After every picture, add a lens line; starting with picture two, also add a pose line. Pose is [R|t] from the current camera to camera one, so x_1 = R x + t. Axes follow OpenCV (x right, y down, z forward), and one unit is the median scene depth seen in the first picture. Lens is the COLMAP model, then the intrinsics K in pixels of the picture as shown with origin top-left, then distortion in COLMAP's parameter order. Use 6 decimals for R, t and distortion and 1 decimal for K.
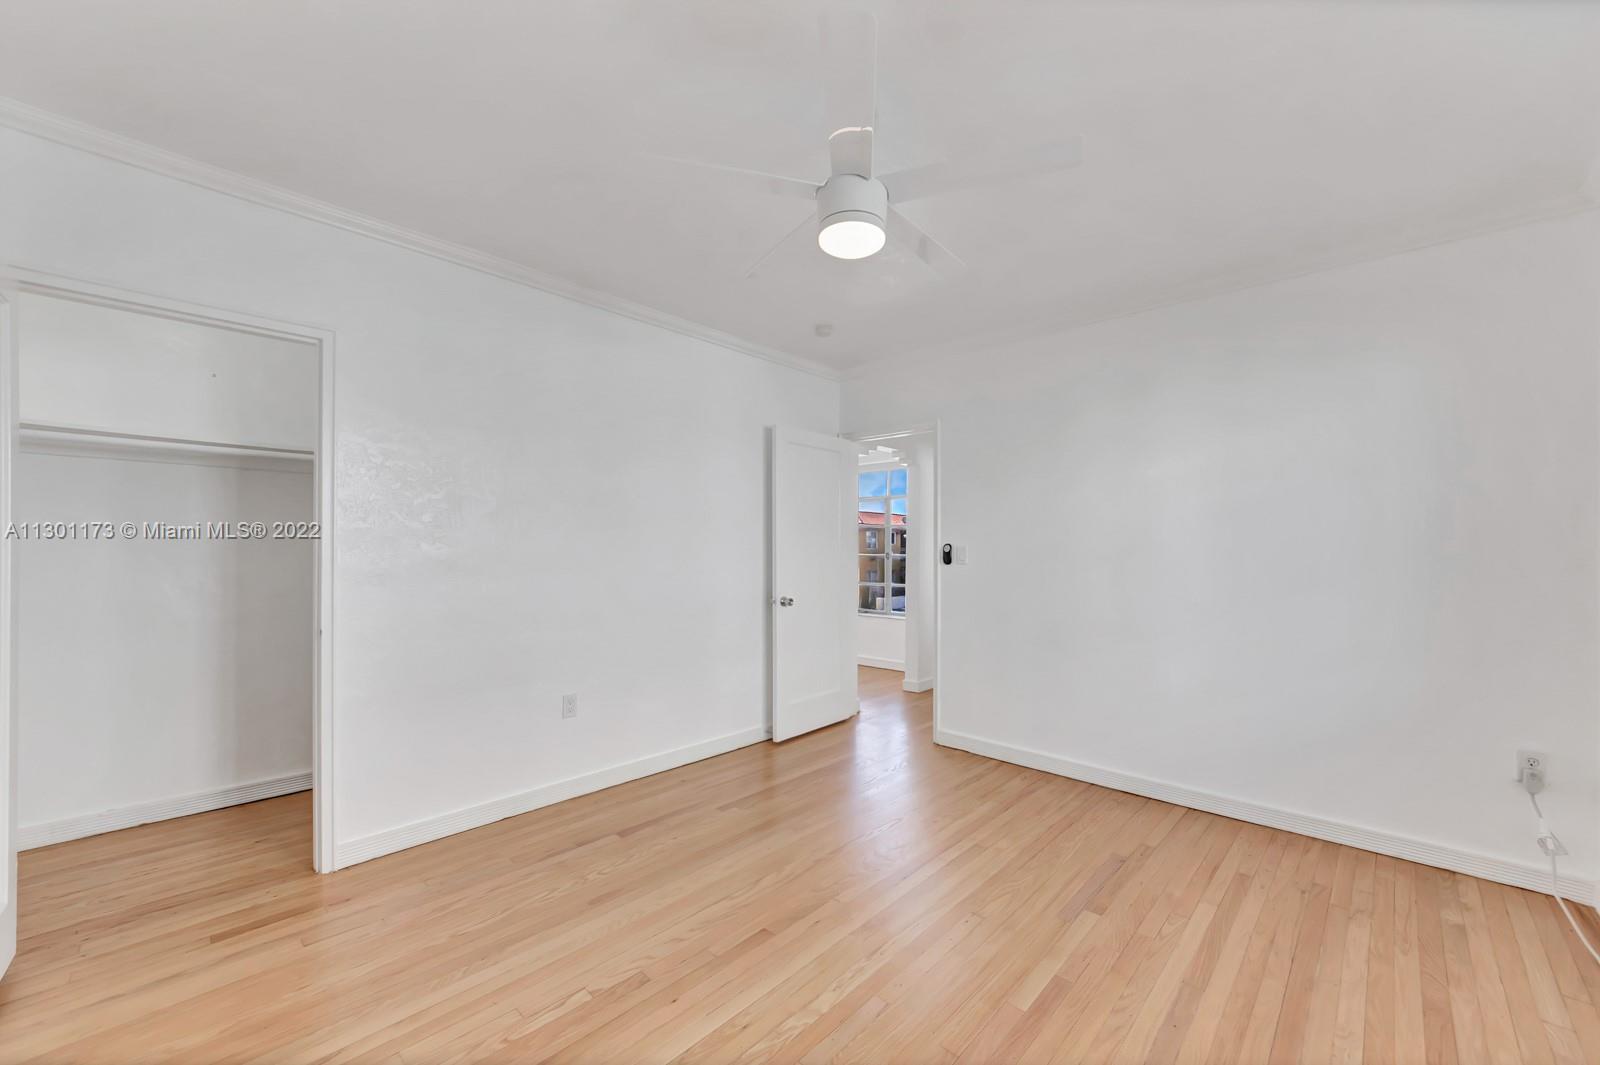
lens RADIAL K [[618.6, 0, 840.9], [0, 618.6, 547.3], [0, 0, 1]] dist [0.006737, -0.002430]
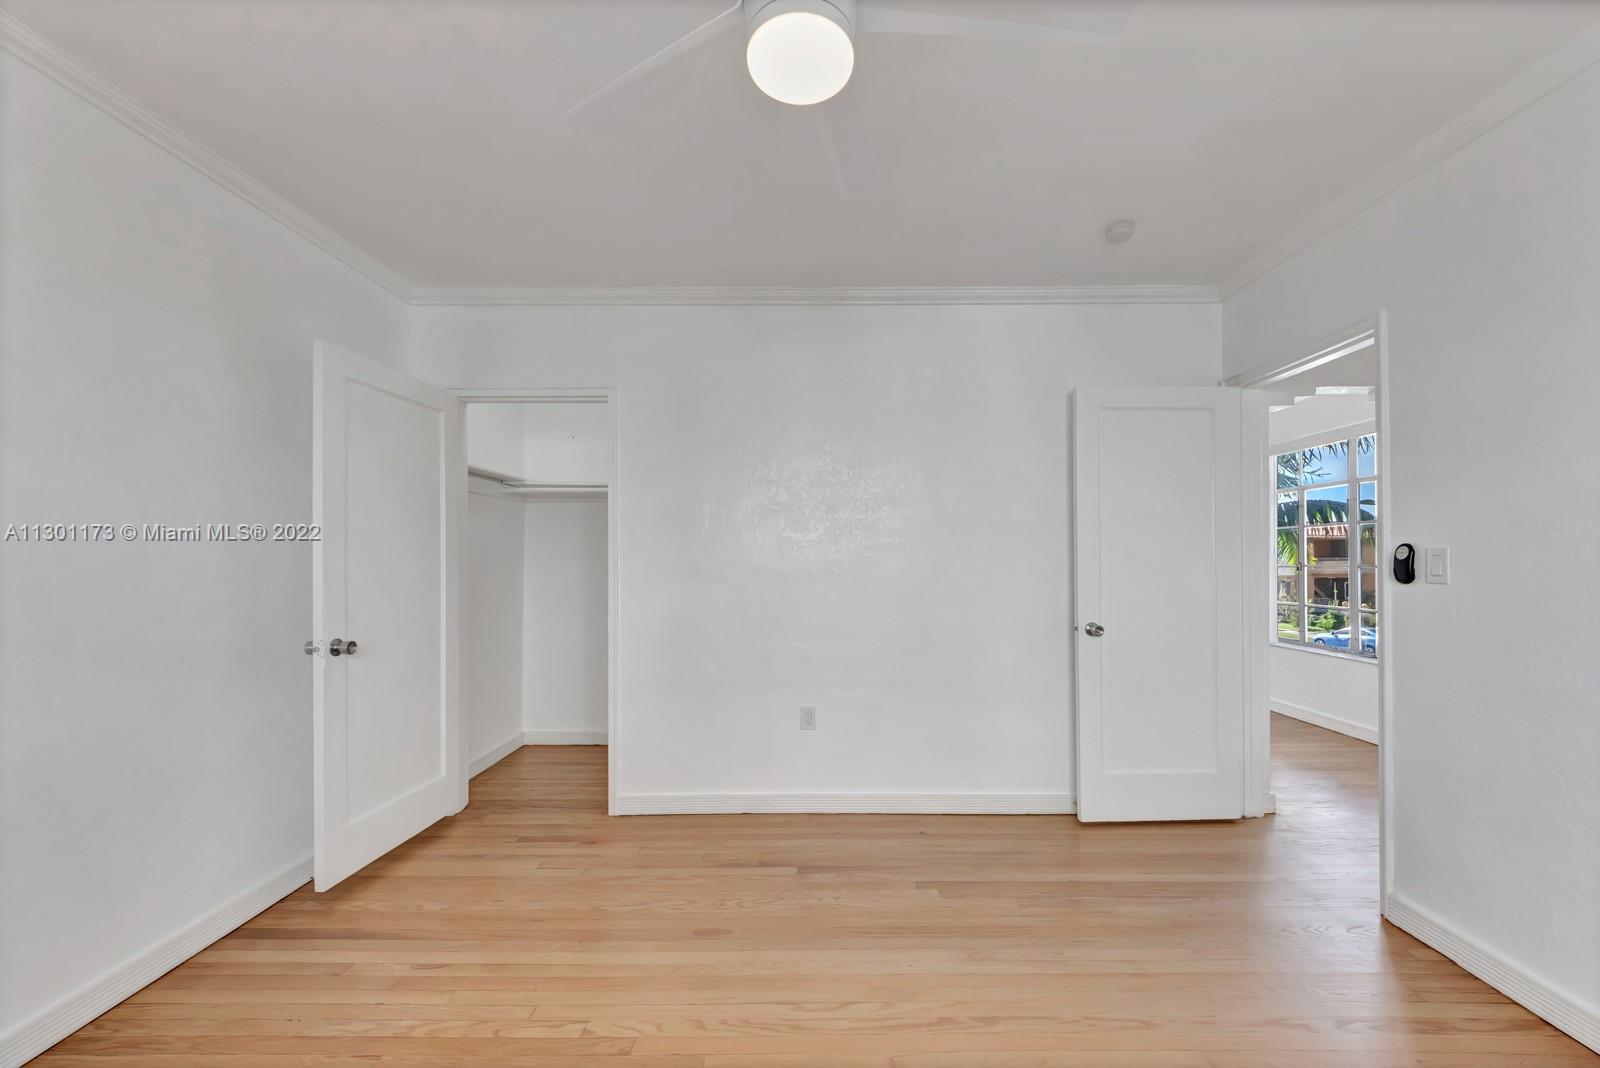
lens RADIAL K [[618.6, 0, 831.6], [0, 618.6, 554.7], [0, 0, 1]] dist [0.006737, -0.002430]
pose [[0.660149, -0.006666, -0.751105, 0.328187], [0.010617, 0.999944, 0.000456, -0.004263], [0.751060, -0.008275, 0.660182, 0.384822]]
